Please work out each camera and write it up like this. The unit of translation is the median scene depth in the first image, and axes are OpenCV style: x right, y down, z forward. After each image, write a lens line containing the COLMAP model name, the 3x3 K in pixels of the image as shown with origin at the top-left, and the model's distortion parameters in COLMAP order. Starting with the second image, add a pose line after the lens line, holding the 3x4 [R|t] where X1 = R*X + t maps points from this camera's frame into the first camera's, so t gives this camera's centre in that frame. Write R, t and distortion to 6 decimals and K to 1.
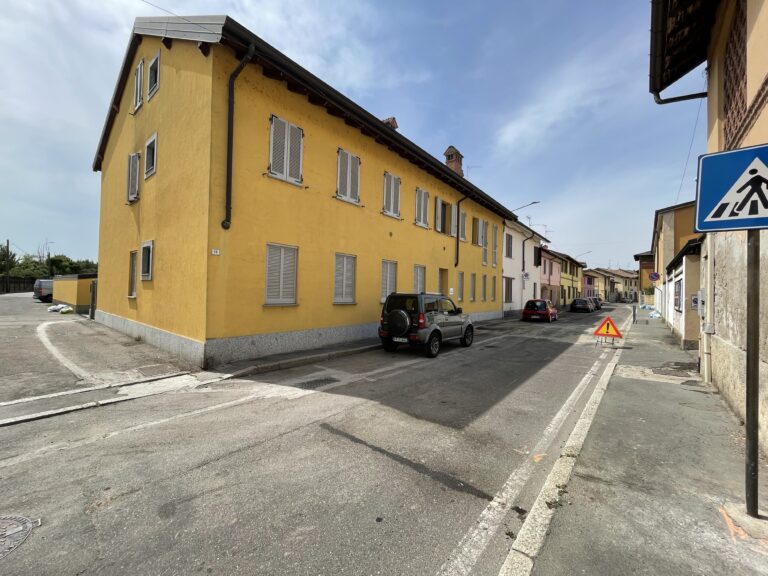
lens RADIAL K [[312.1, 0, 387.8], [0, 312.1, 287.1], [0, 0, 1]] dist [-0.004190, -0.000563]
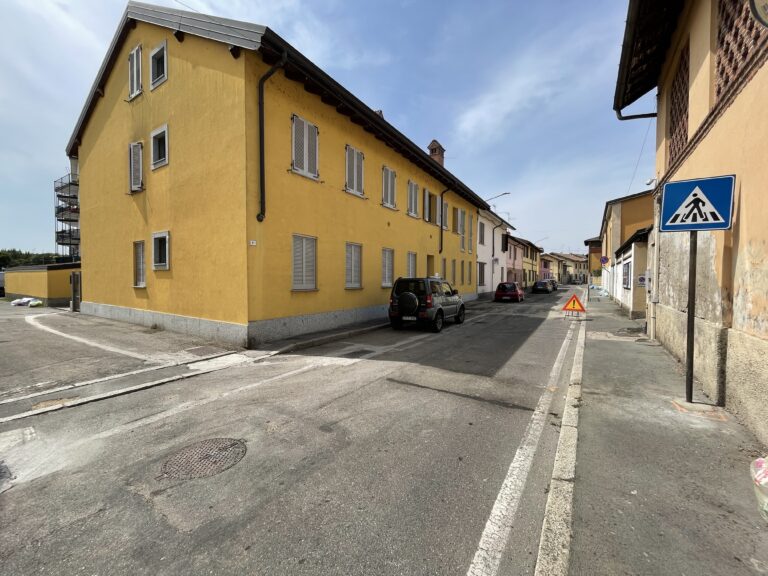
lens RADIAL K [[312.1, 0, 386.1], [0, 312.1, 287.9], [0, 0, 1]] dist [-0.004190, -0.000563]
pose [[0.993353, -0.022668, 0.112852, -0.178896], [0.017509, 0.998765, 0.046501, 0.002970], [-0.113767, -0.044216, 0.992523, -0.130253]]
